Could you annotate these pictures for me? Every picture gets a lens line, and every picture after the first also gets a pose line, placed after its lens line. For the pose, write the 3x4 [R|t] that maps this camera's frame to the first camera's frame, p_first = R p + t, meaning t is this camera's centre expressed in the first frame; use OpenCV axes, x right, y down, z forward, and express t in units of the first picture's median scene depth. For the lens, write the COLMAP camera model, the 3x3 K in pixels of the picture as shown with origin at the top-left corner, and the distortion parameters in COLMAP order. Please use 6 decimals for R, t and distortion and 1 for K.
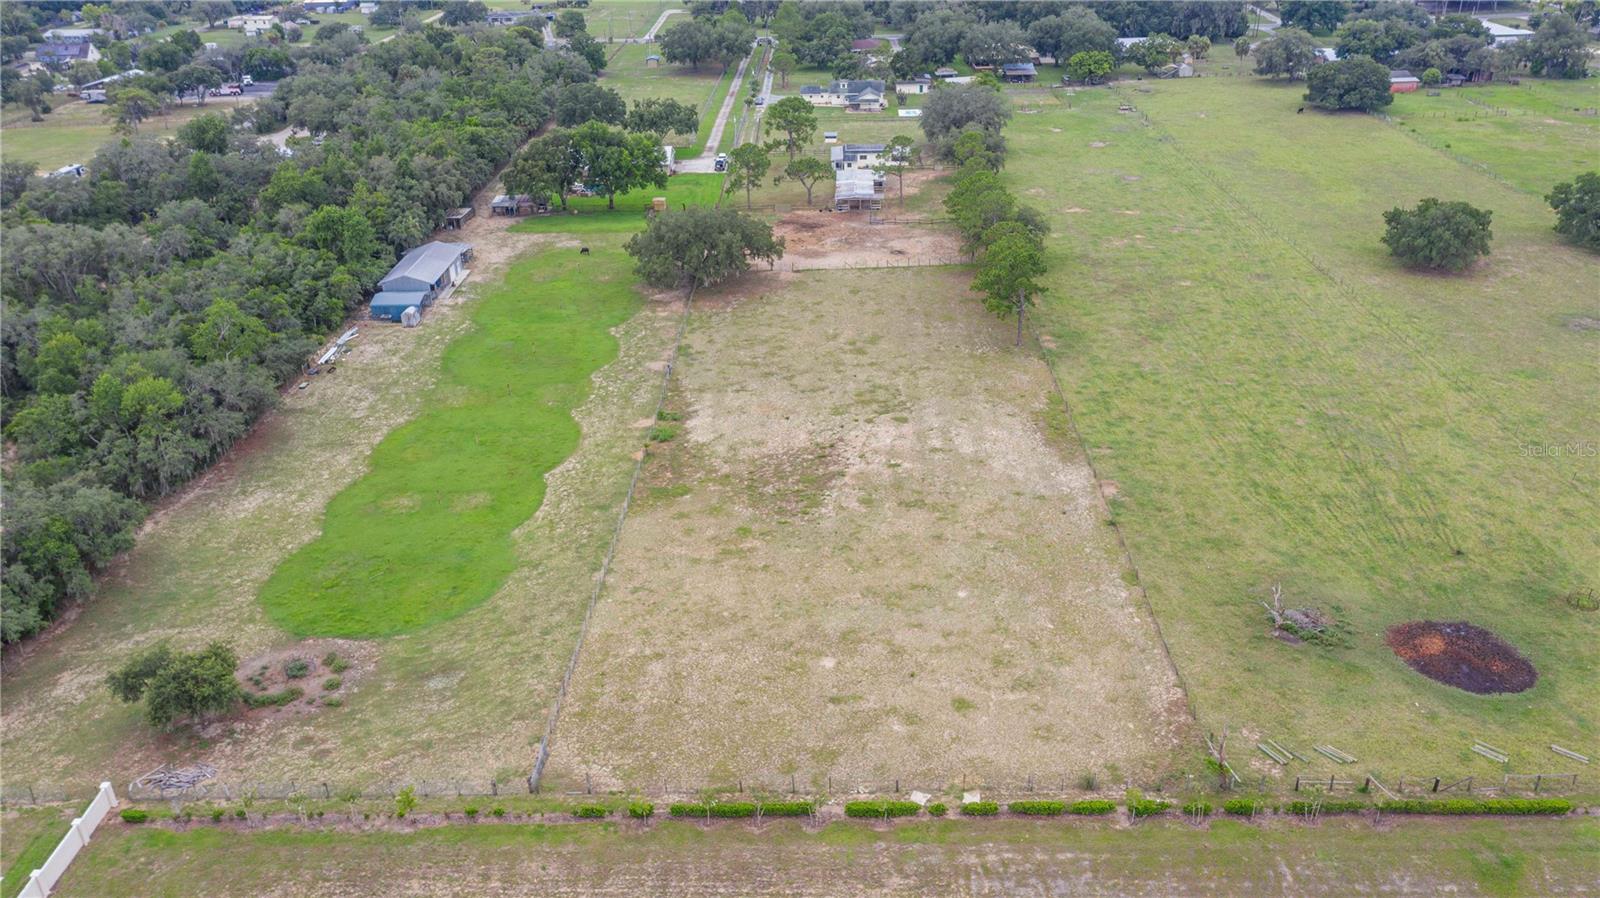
lens RADIAL K [[1287.6, 0, 800.0], [0, 1287.6, 449.0], [0, 0, 1]] dist [0.002734, 0.010468]
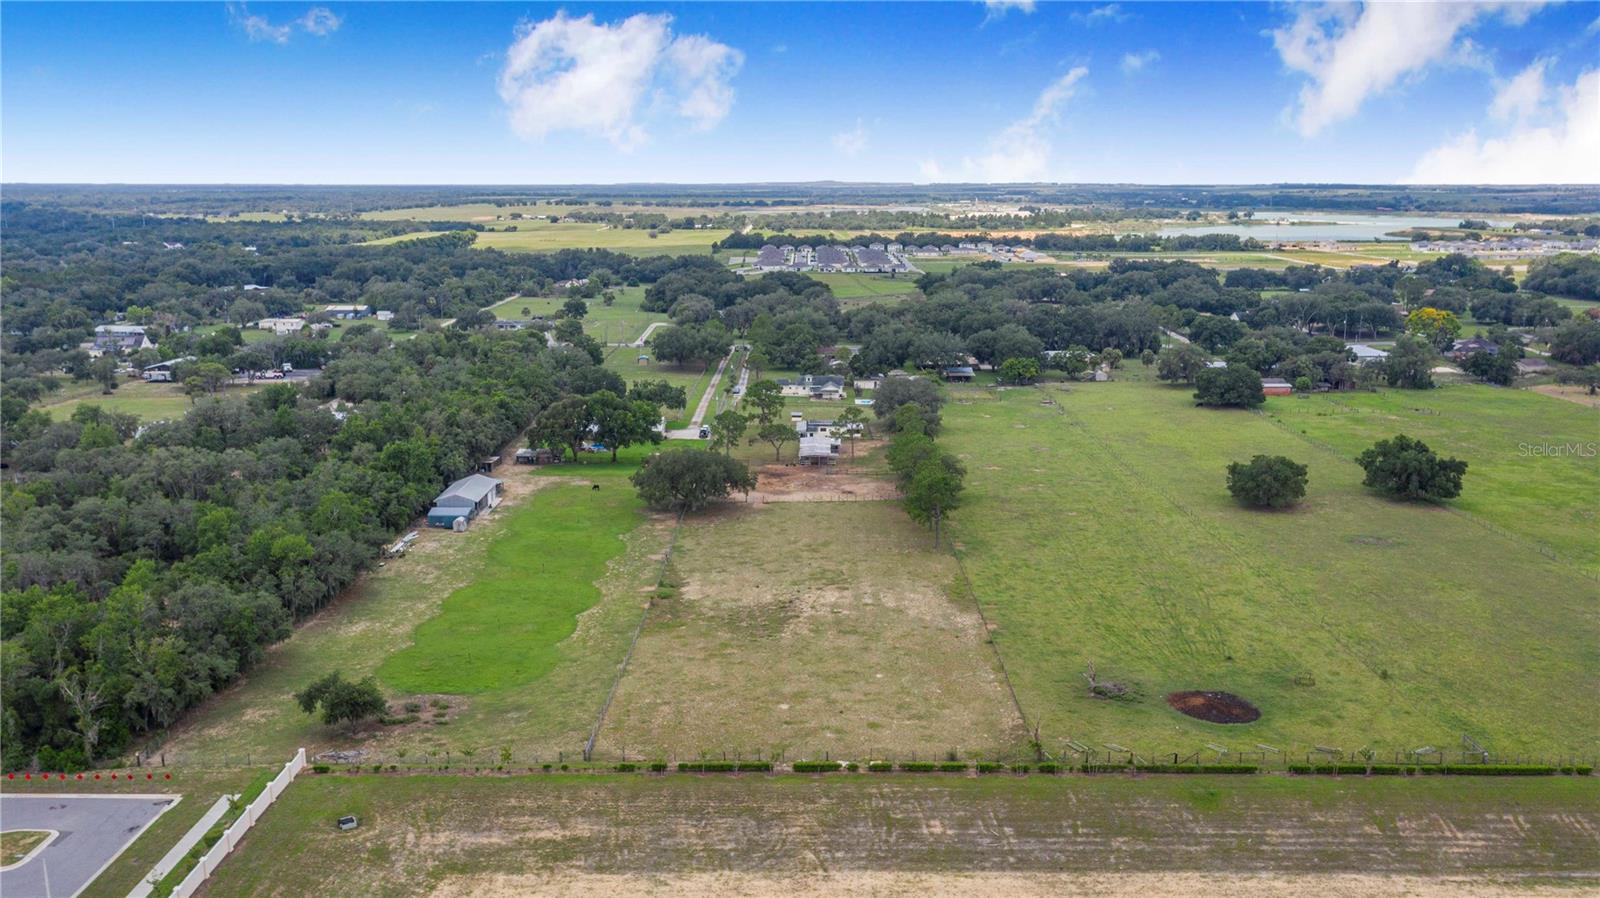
lens RADIAL K [[1287.6, 0, 800.0], [0, 1287.6, 449.0], [0, 0, 1]] dist [0.002734, 0.010468]
pose [[0.999495, 0.021727, 0.023178, -0.000003], [-0.015572, 0.970969, -0.238699, 0.127005], [-0.027692, 0.238218, 0.970817, -0.263392]]
